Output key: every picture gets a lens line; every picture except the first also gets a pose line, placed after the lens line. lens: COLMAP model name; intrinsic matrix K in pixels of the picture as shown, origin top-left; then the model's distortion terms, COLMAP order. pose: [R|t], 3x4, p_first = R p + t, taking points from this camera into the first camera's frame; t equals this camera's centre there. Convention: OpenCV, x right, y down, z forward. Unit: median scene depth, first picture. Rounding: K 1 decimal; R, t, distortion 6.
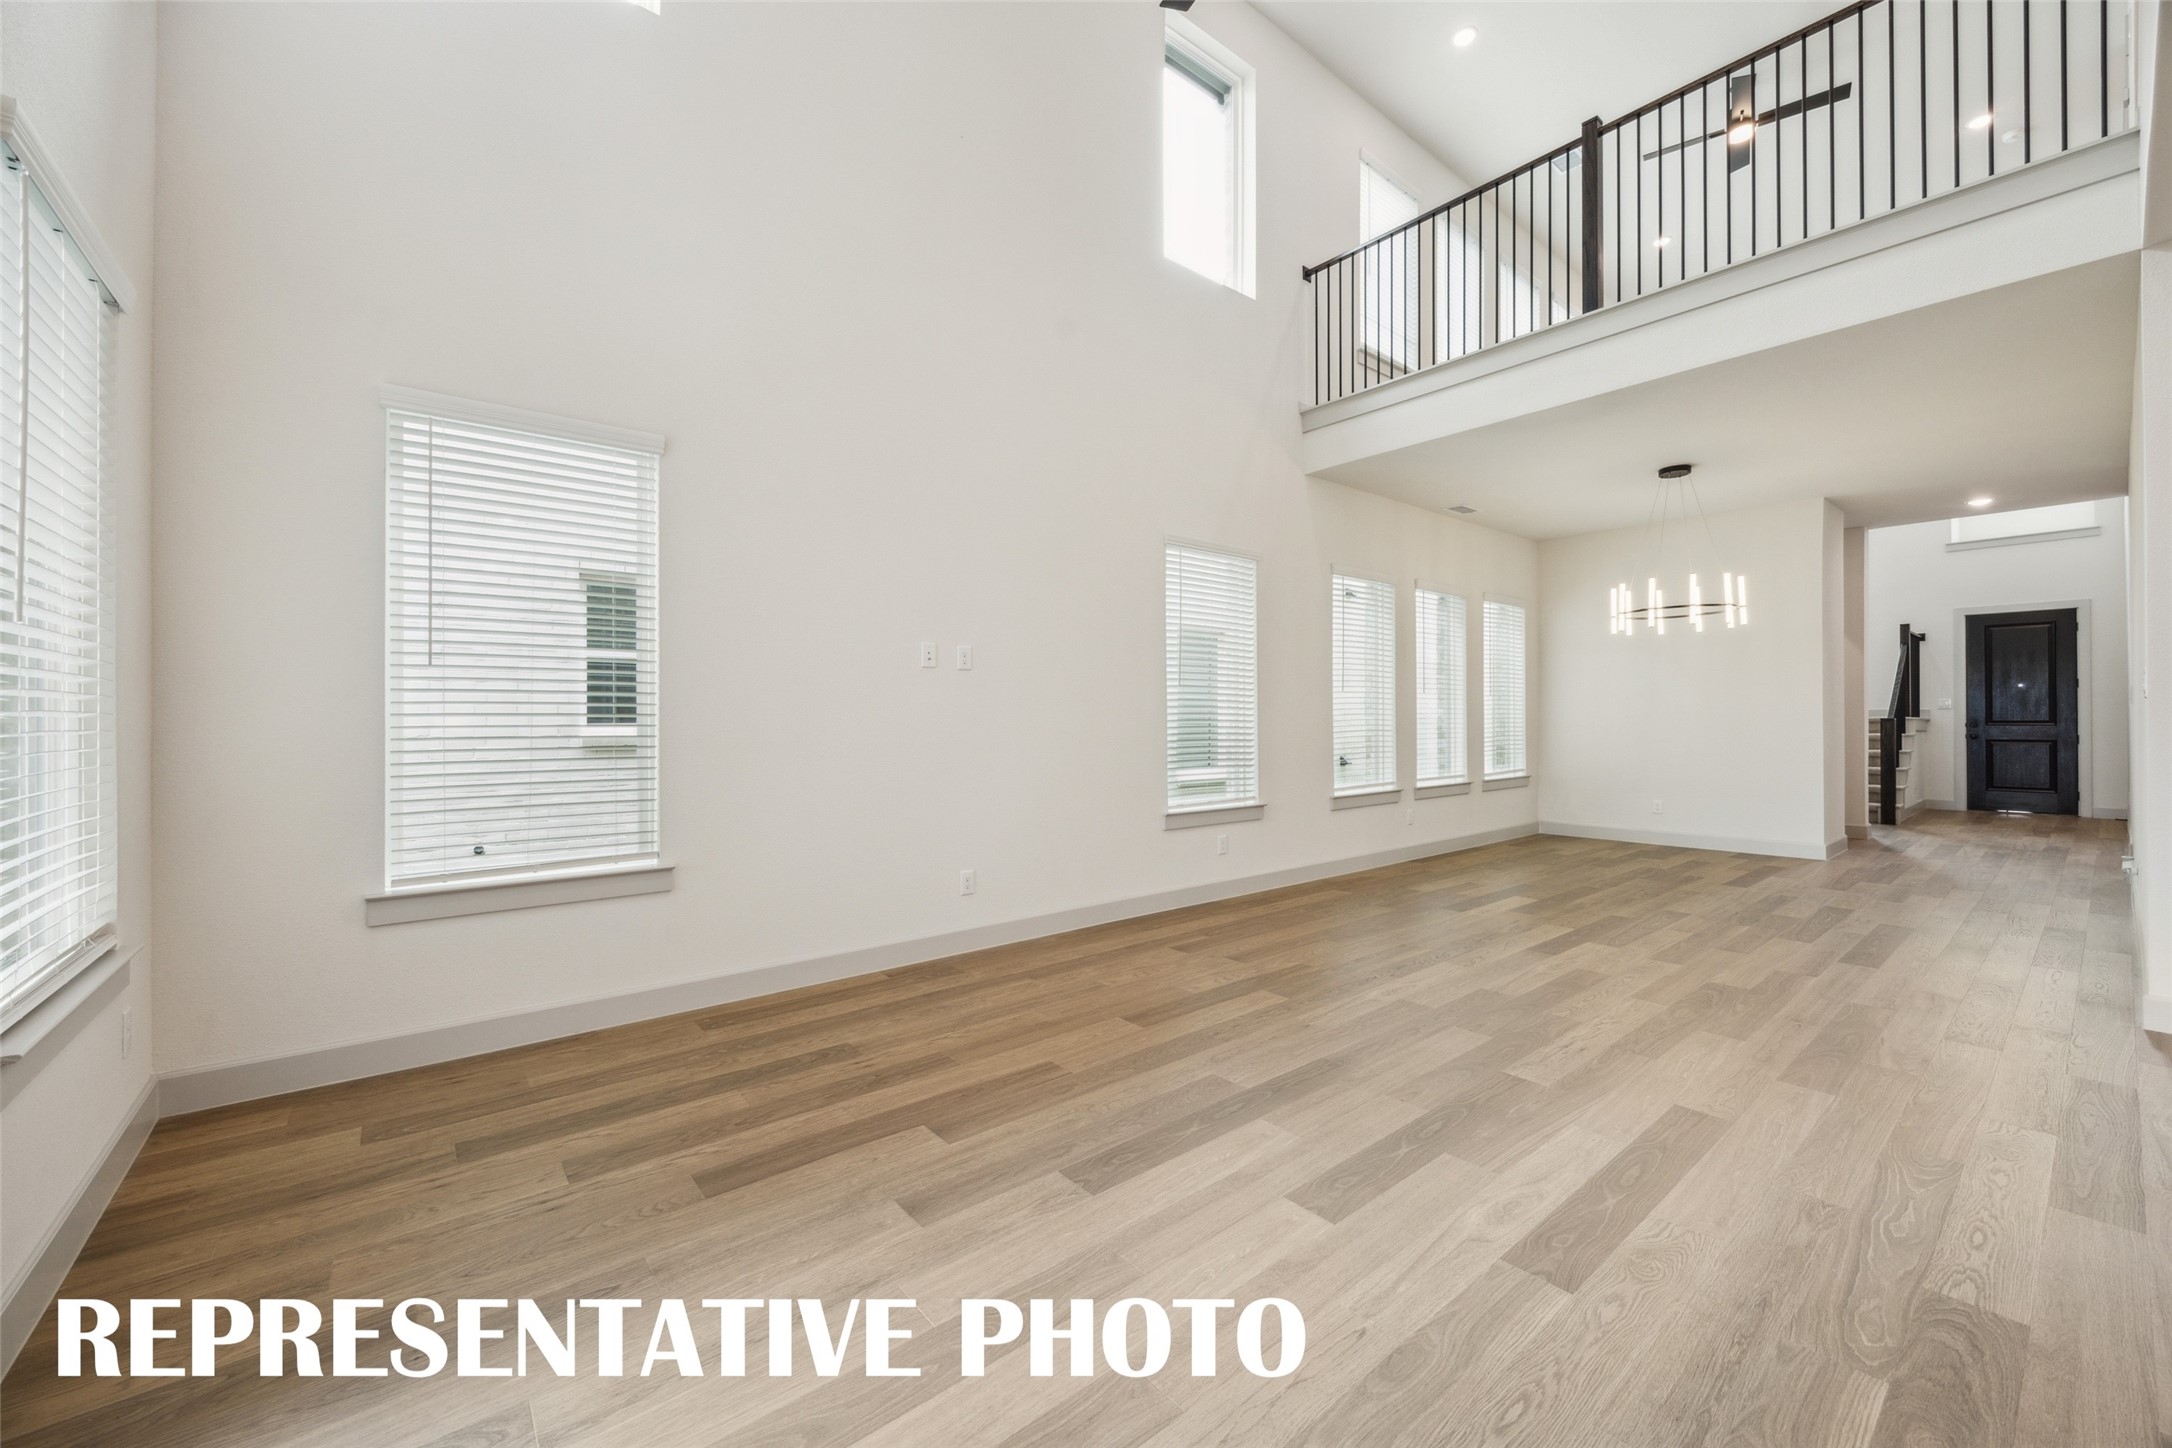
lens RADIAL K [[822.9, 0, 1030.7], [0, 822.9, 718.1], [0, 0, 1]] dist [0.000681, 0.000077]
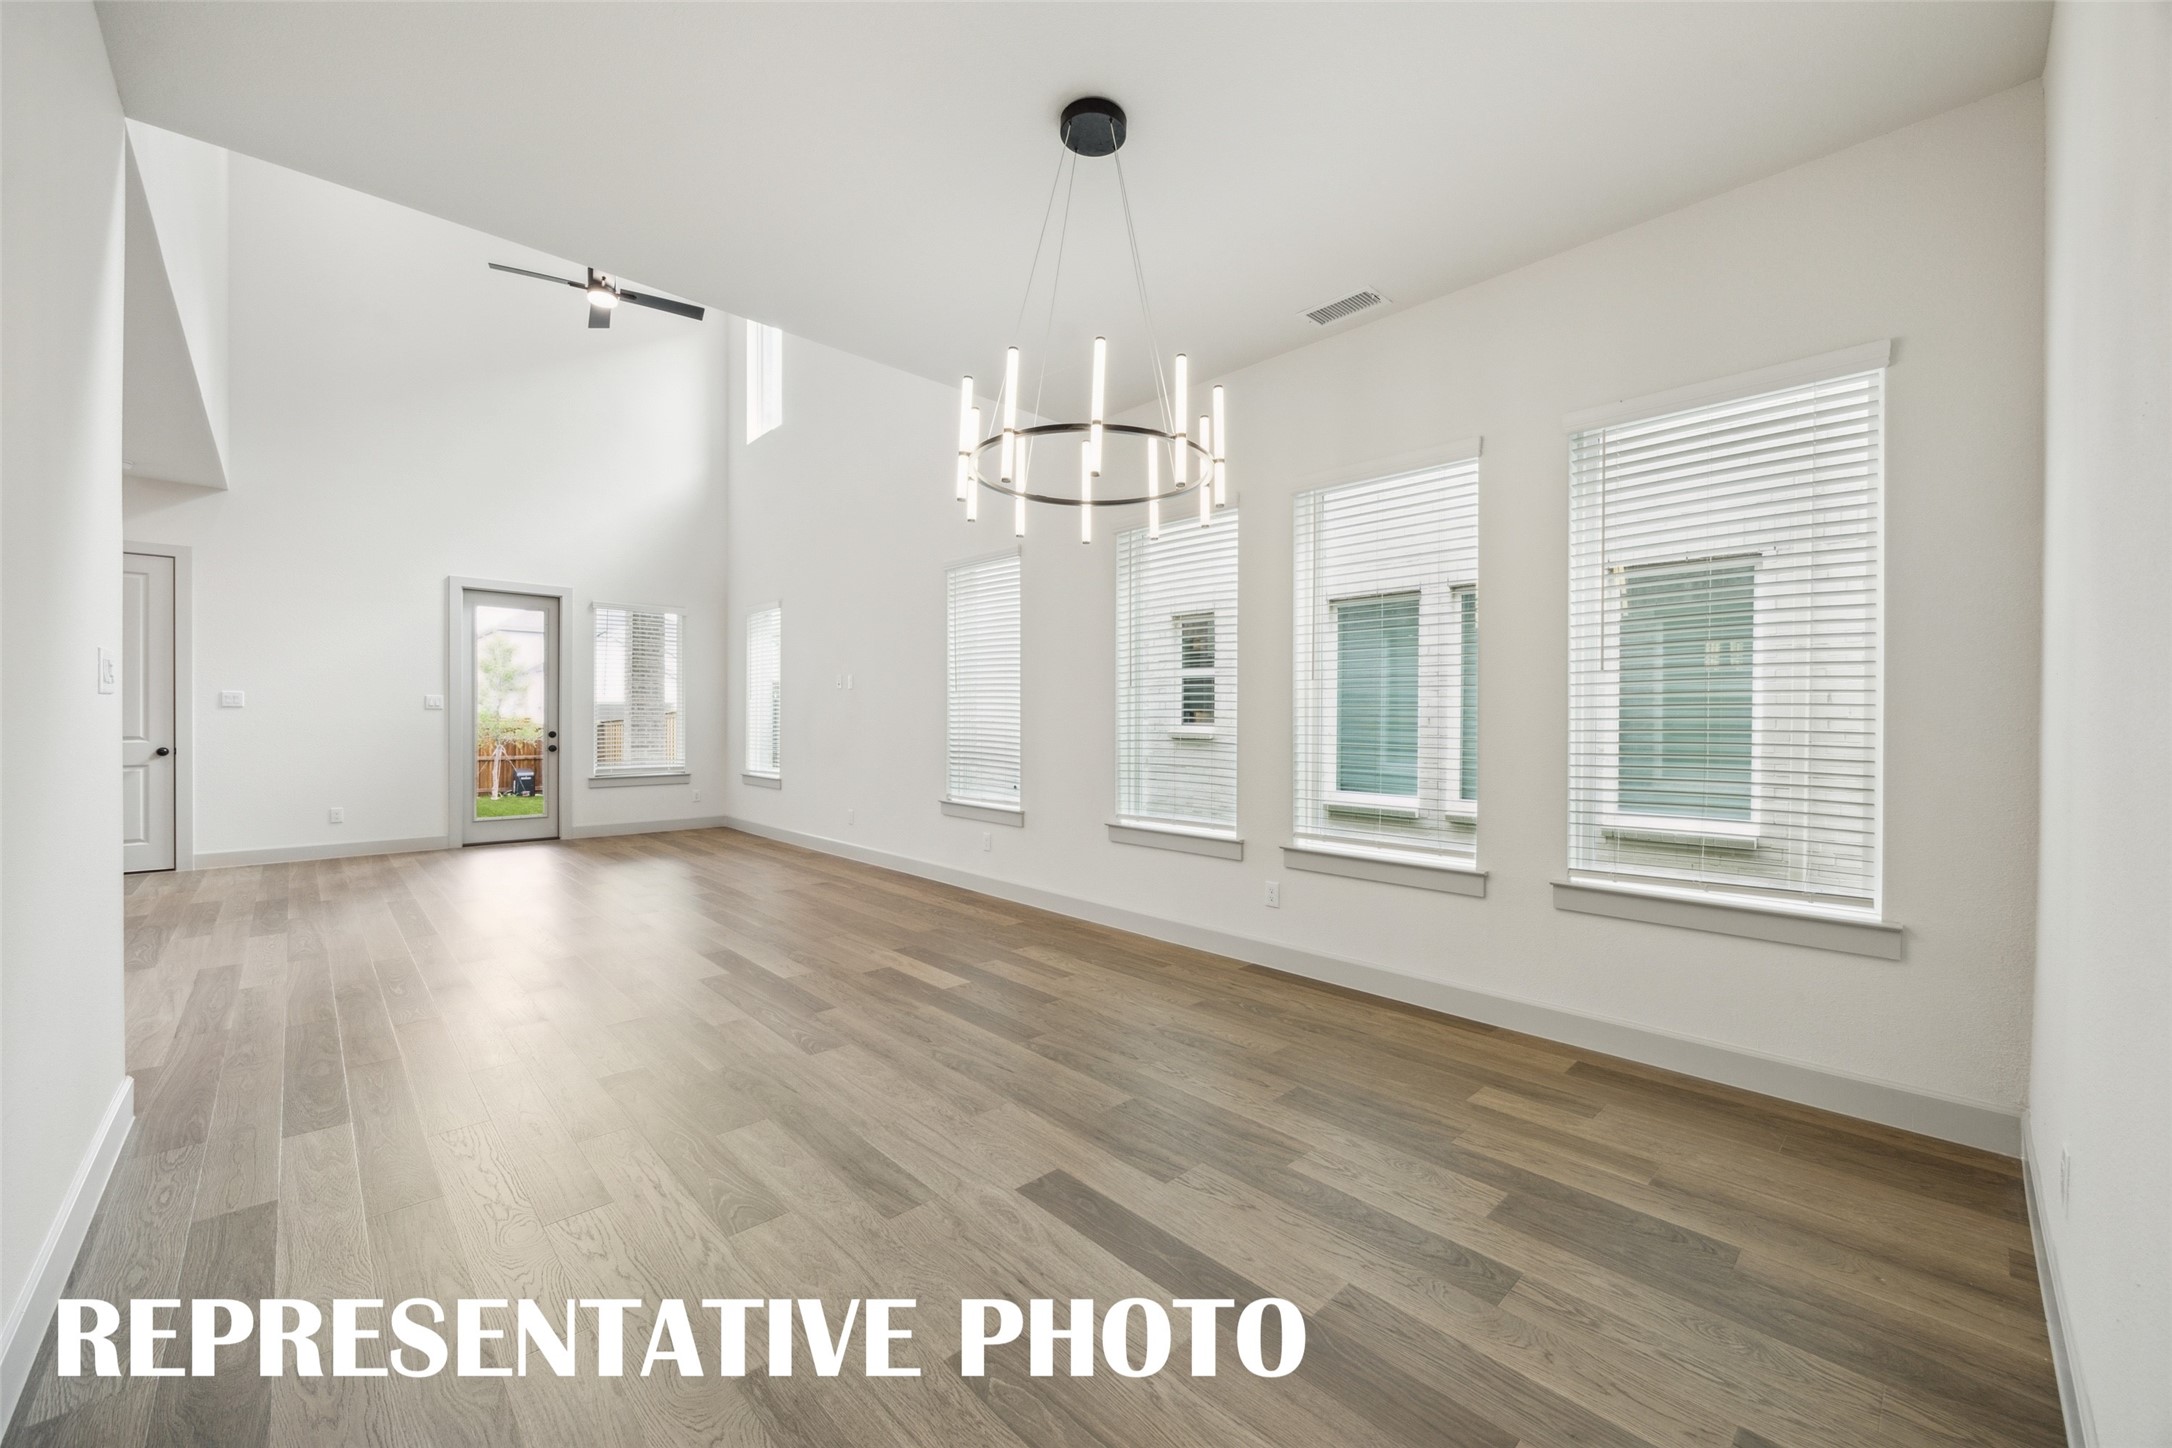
lens RADIAL K [[822.9, 0, 1030.7], [0, 822.9, 718.1], [0, 0, 1]] dist [0.000681, 0.000077]
pose [[0.080857, 0.001870, -0.996724, 0.819691], [-0.006270, 0.999979, 0.001367, -0.002438], [0.996706, 0.006139, 0.080867, 0.627007]]
